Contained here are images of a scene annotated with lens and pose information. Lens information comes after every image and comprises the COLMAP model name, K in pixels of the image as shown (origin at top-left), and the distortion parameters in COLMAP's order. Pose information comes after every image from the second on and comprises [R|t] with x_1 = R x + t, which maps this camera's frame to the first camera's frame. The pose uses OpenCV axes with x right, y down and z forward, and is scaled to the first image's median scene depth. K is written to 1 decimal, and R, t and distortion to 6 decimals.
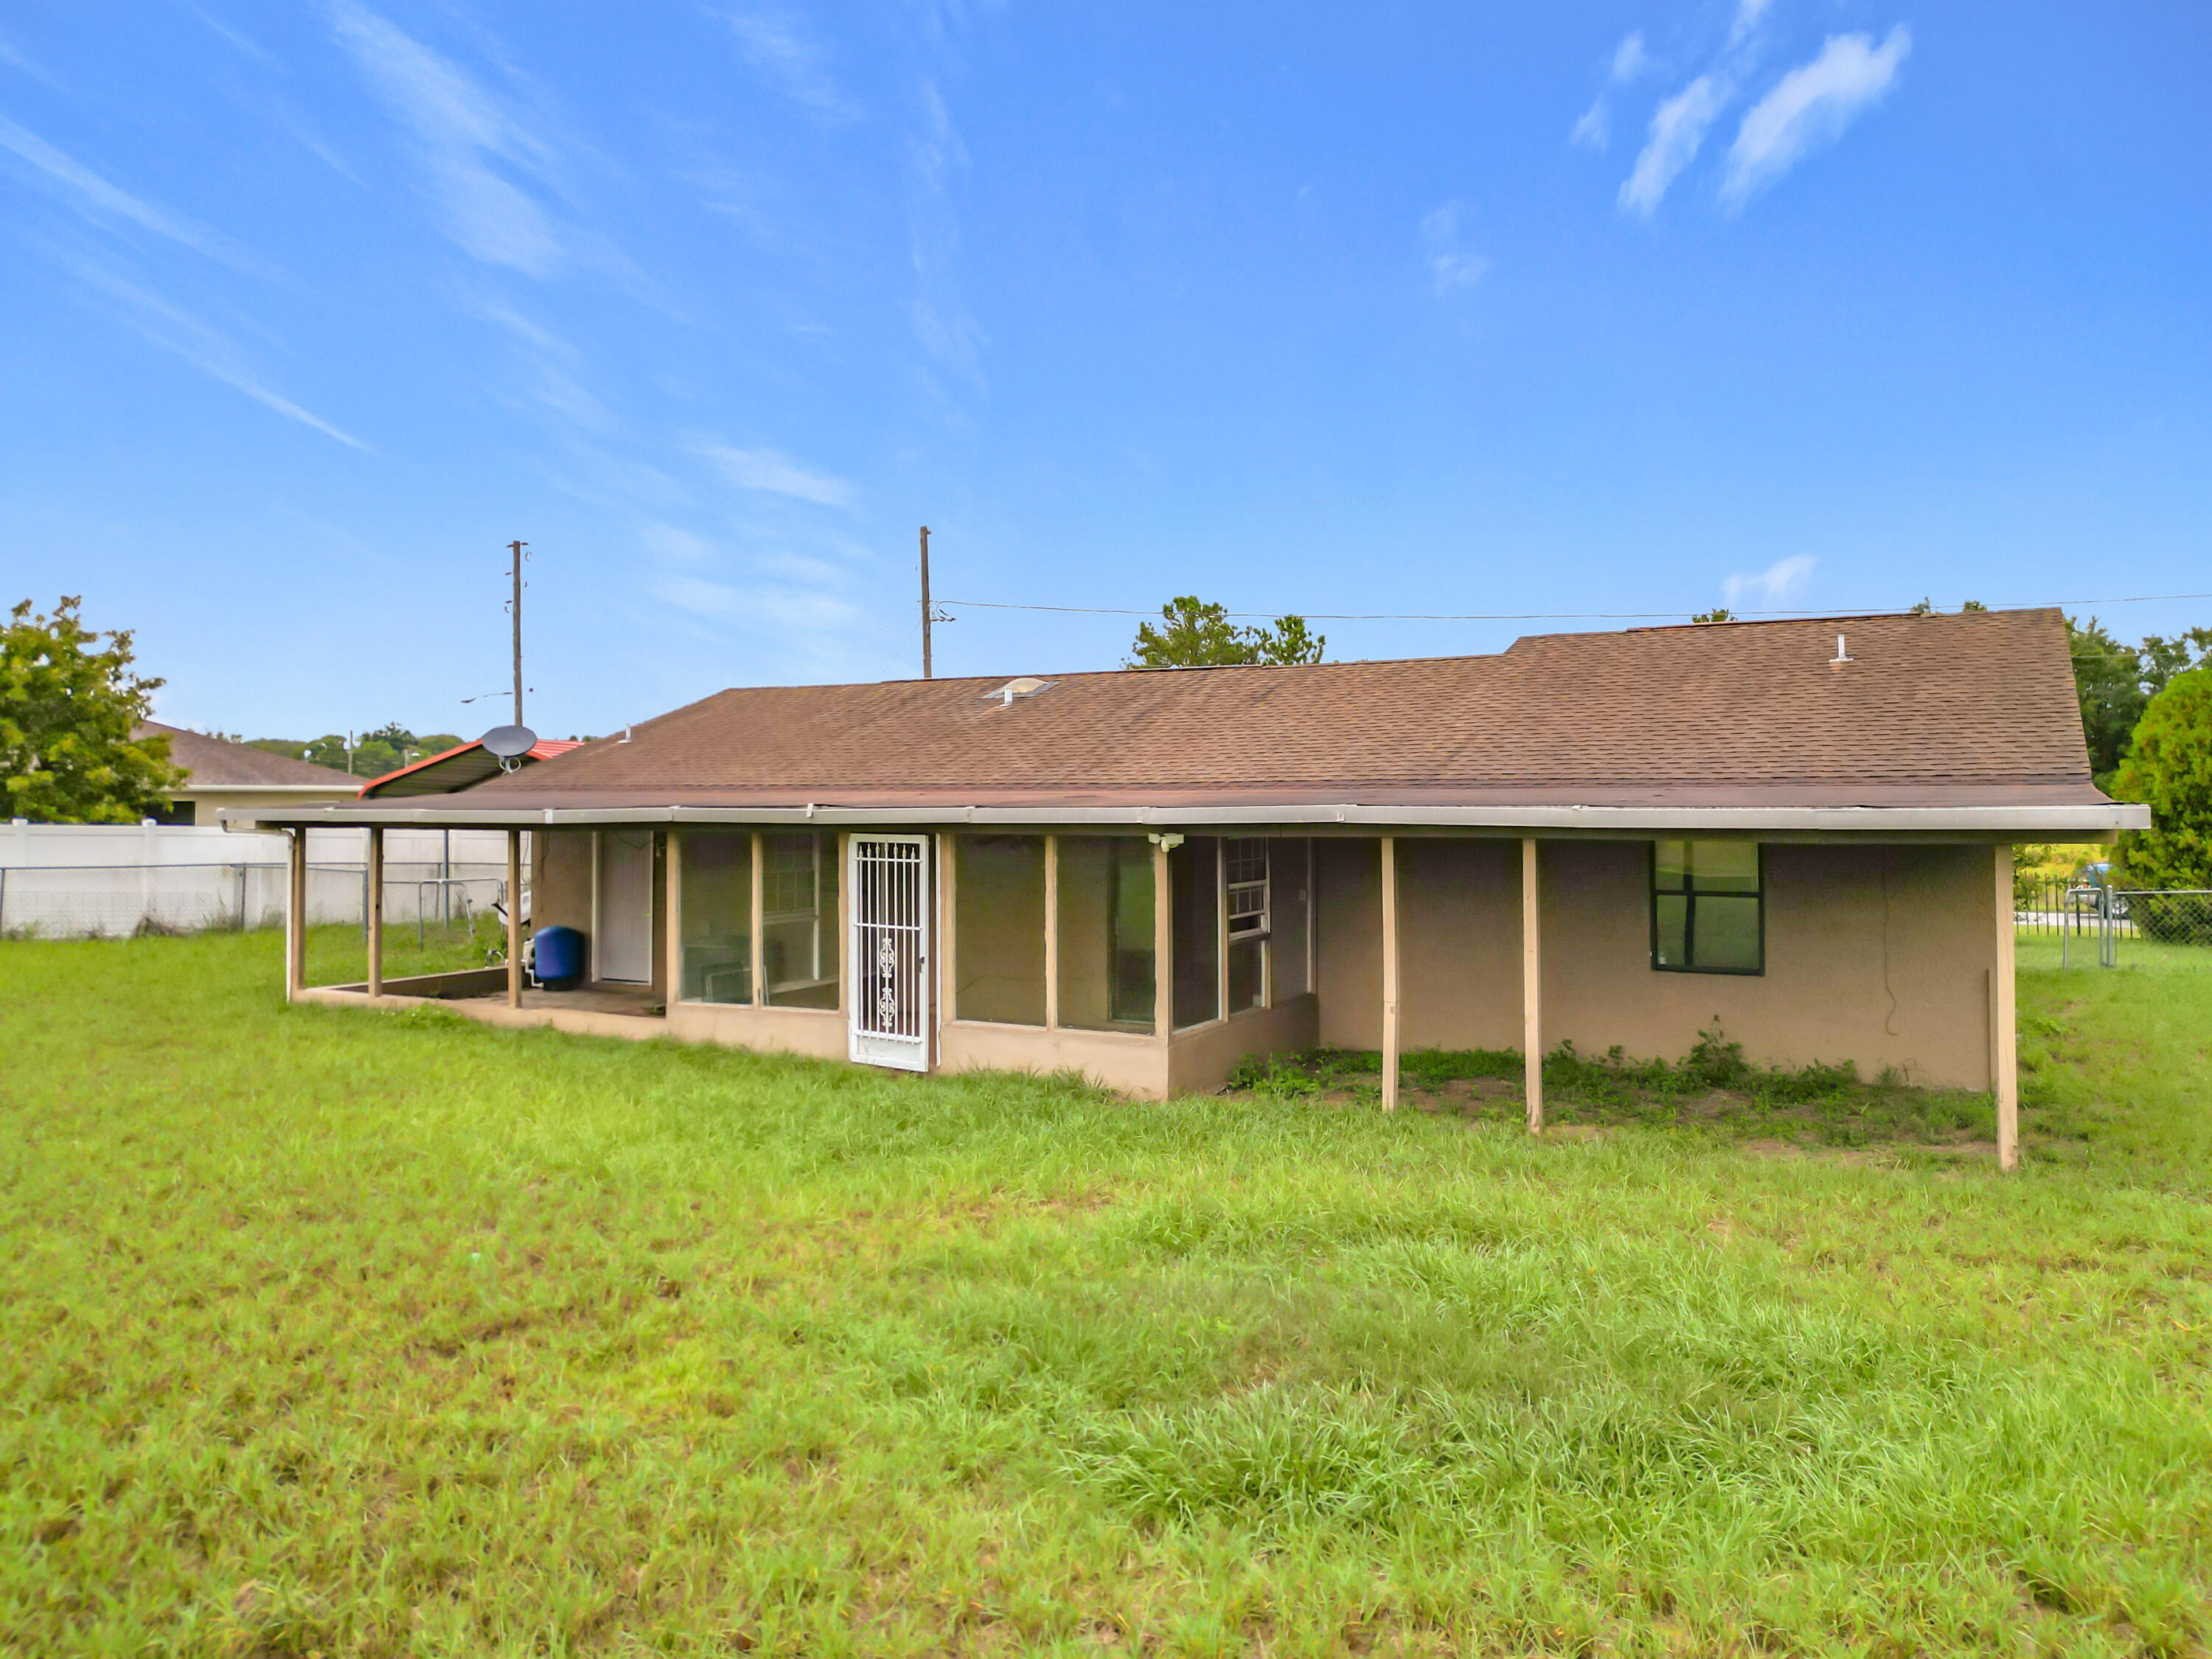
lens RADIAL K [[1545.1, 0, 1096.0], [0, 1545.1, 835.9], [0, 0, 1]] dist [0.098014, -0.120248]
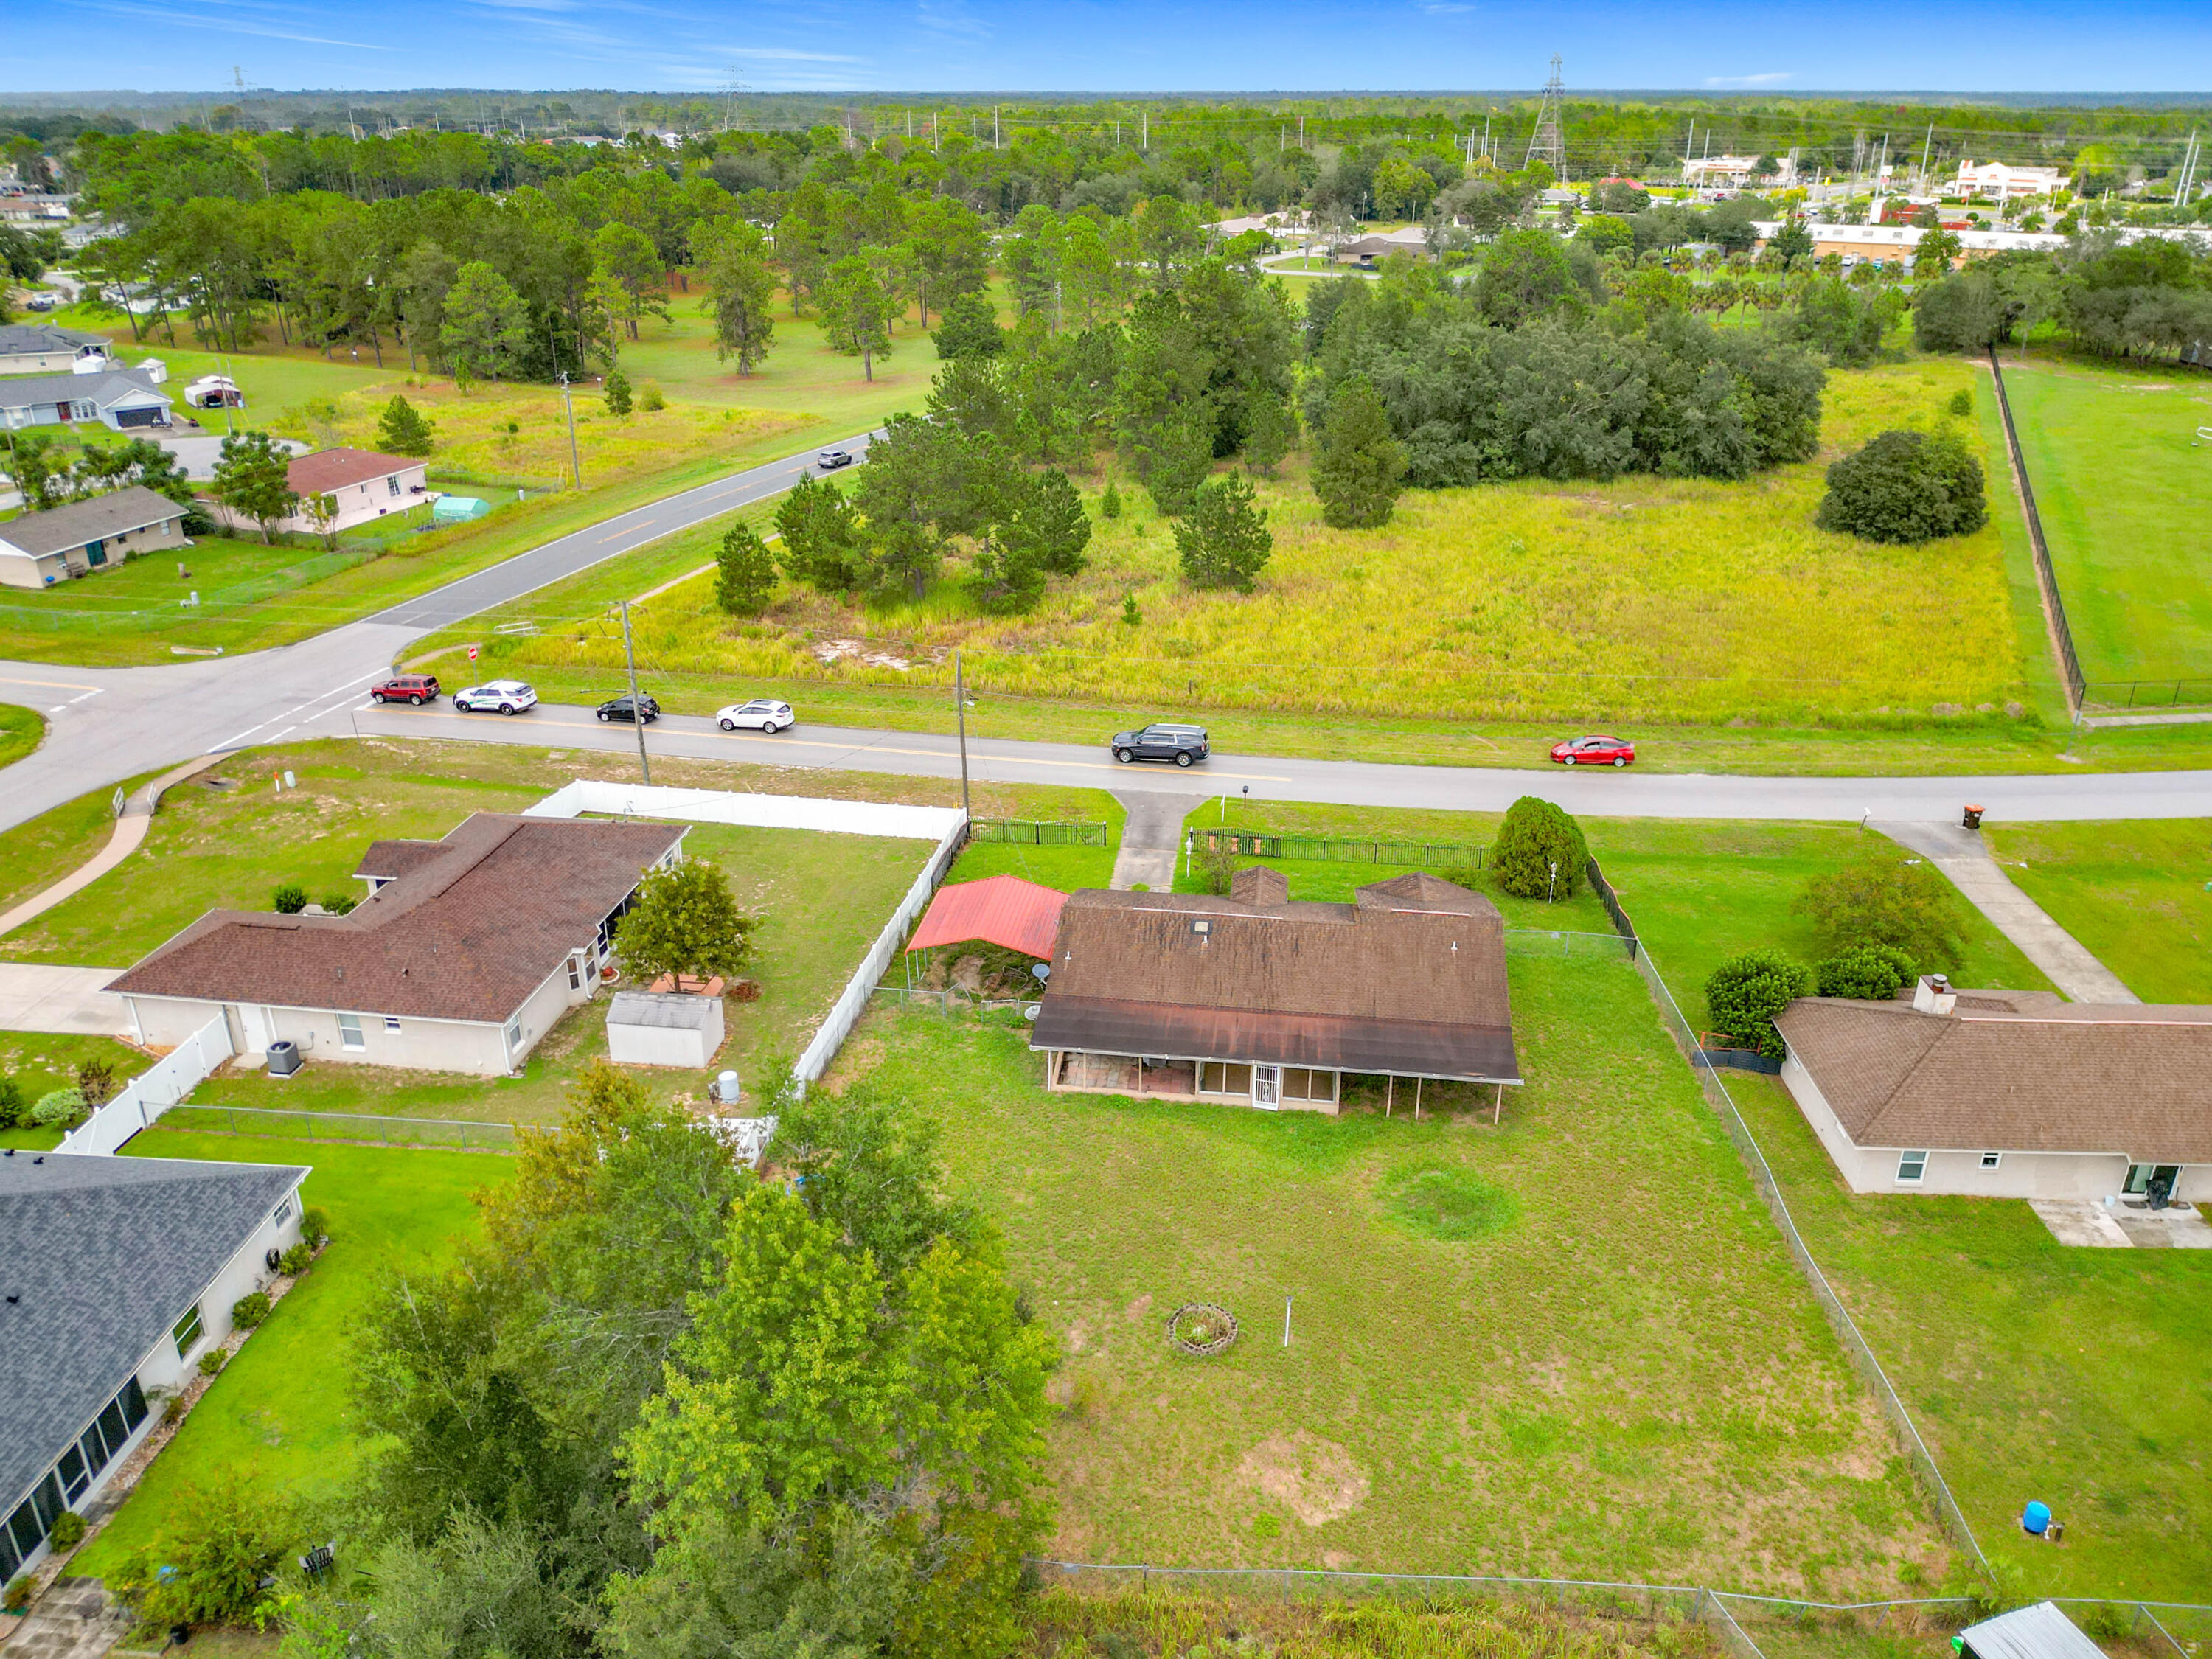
lens RADIAL K [[1595.6, 0, 1106.0], [0, 1595.6, 829.5], [0, 0, 1]] dist [0.045257, -0.075104]
pose [[0.929134, -0.146356, 0.339542, -1.758352], [0.001819, 0.920120, 0.391631, -2.090555], [-0.369738, -0.363260, 0.855182, -2.130143]]
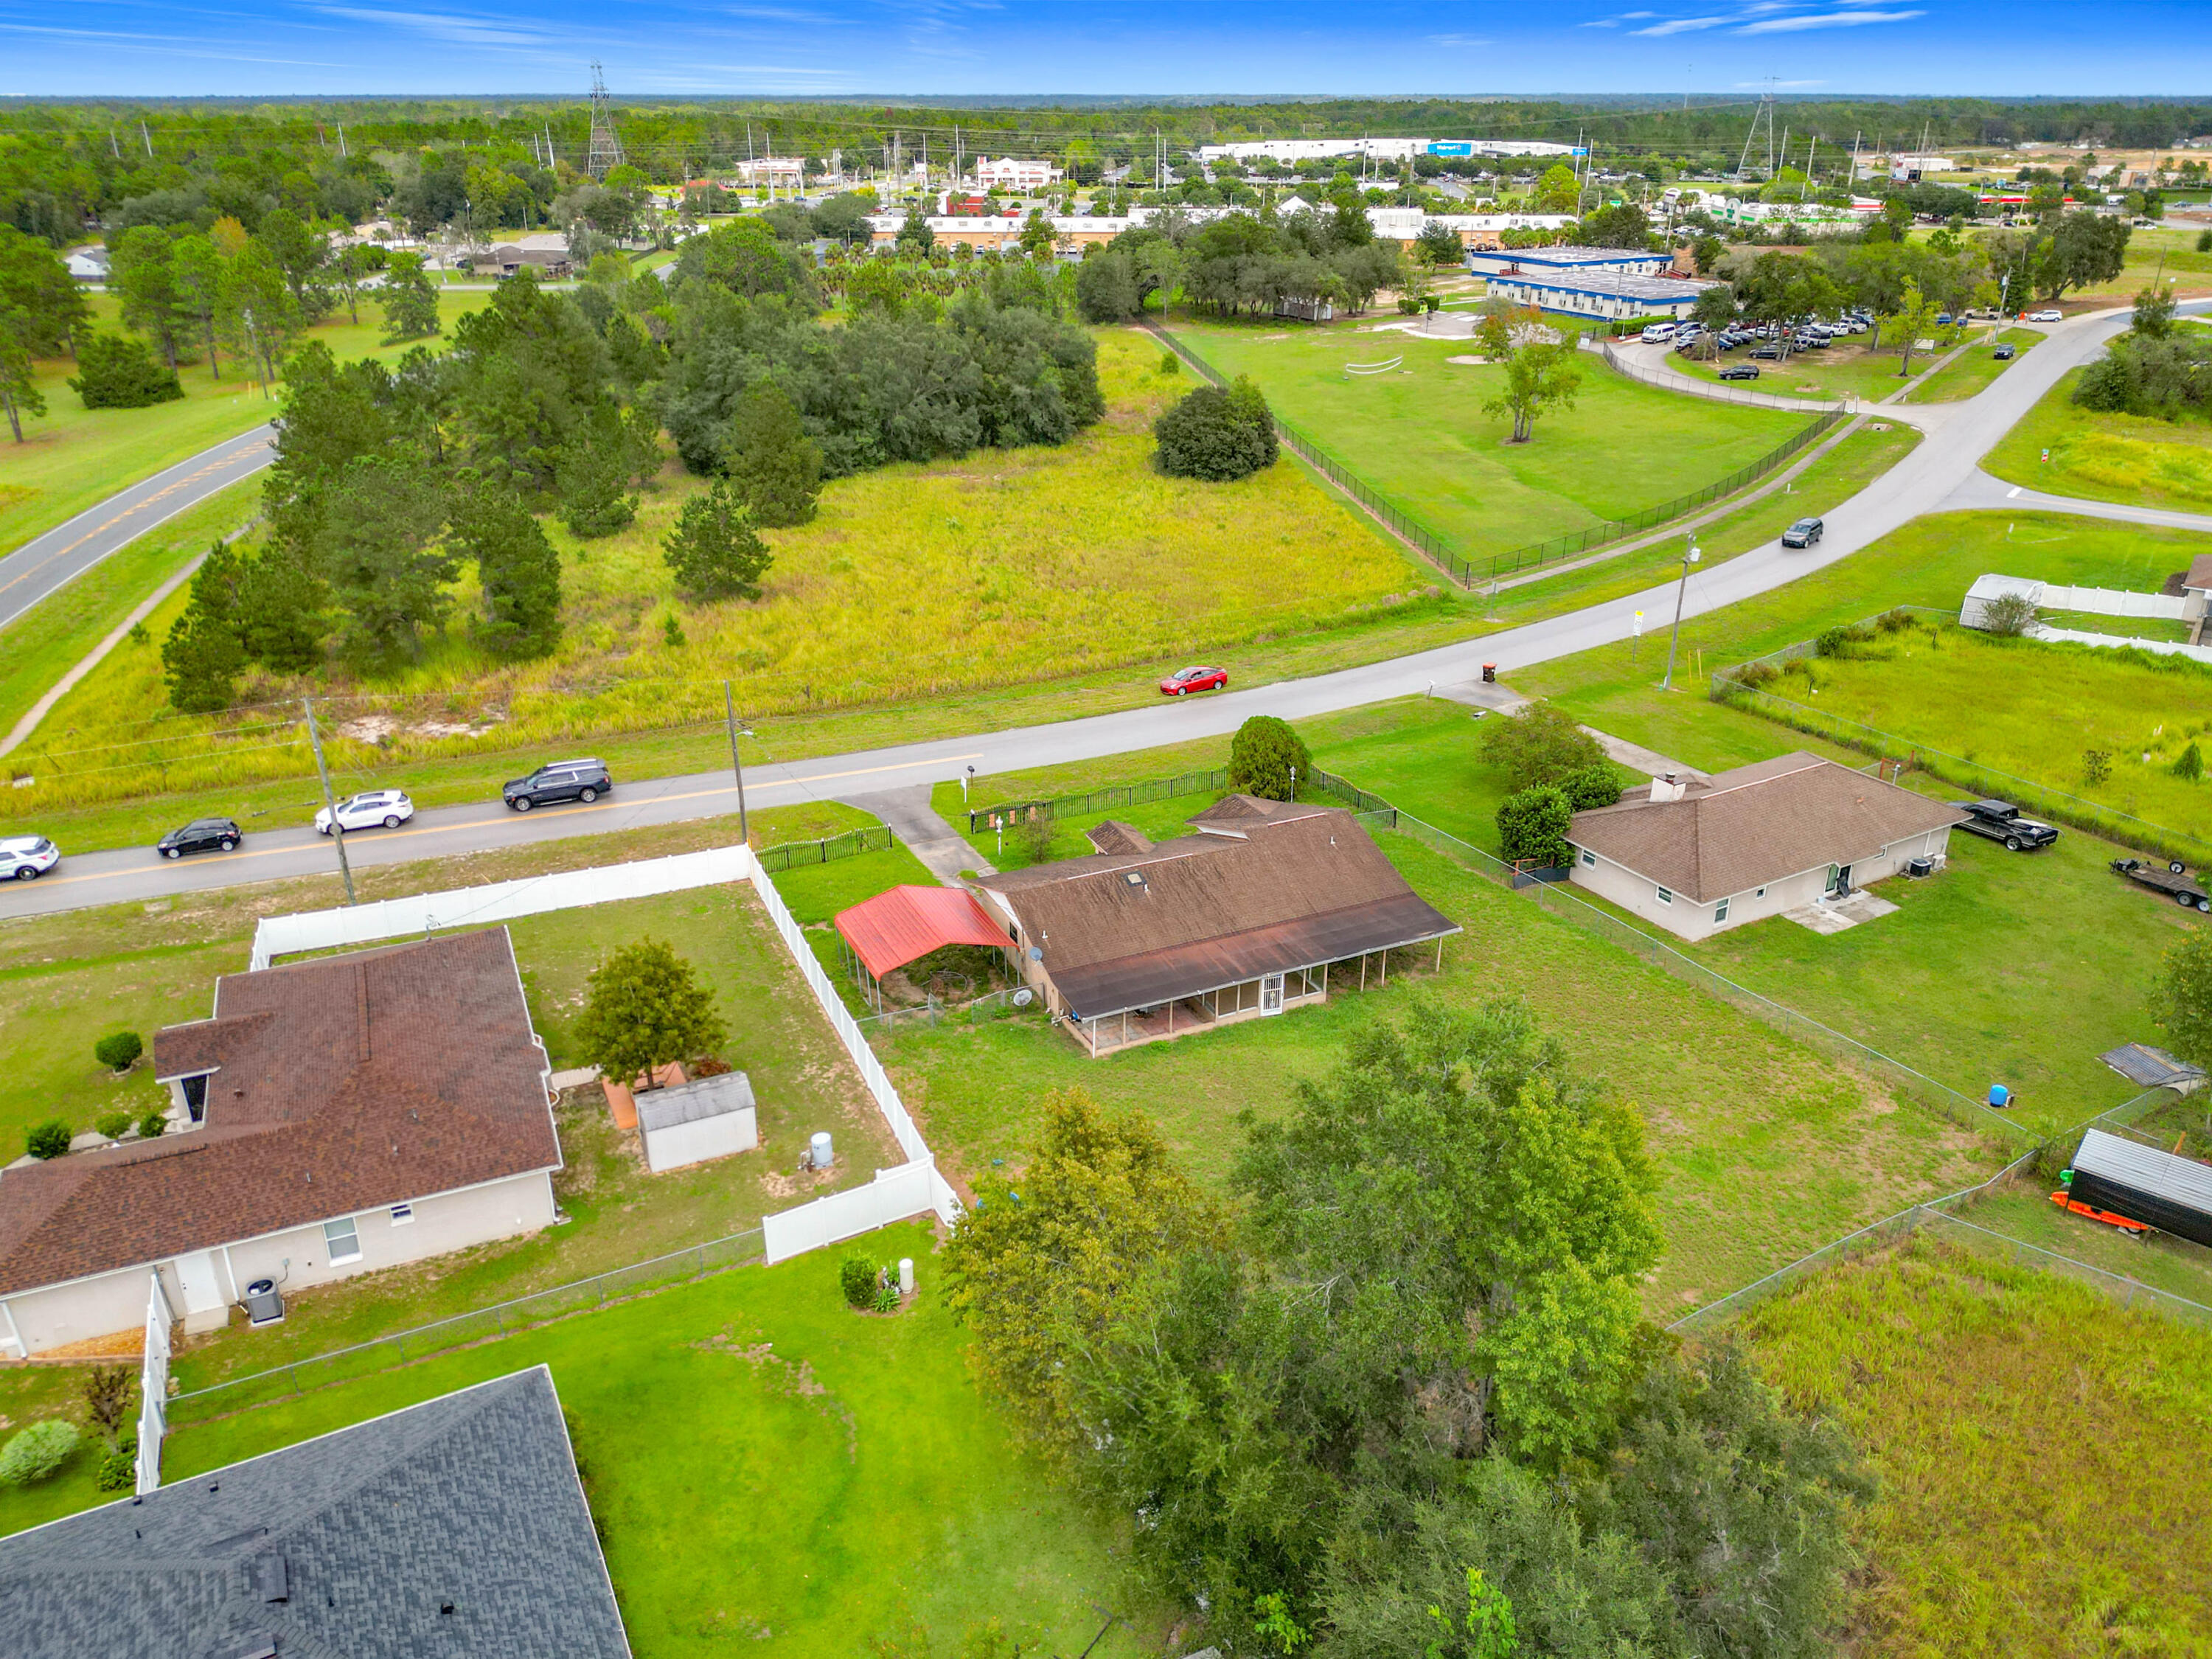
lens RADIAL K [[1560.3, 0, 1083.4], [0, 1560.3, 857.8], [0, 0, 1]] dist [0.056188, -0.084284]
pose [[0.593679, -0.343124, 0.727881, -3.472235], [0.017338, 0.909779, 0.414730, -2.092510], [-0.804515, -0.233597, 0.546066, -0.953749]]
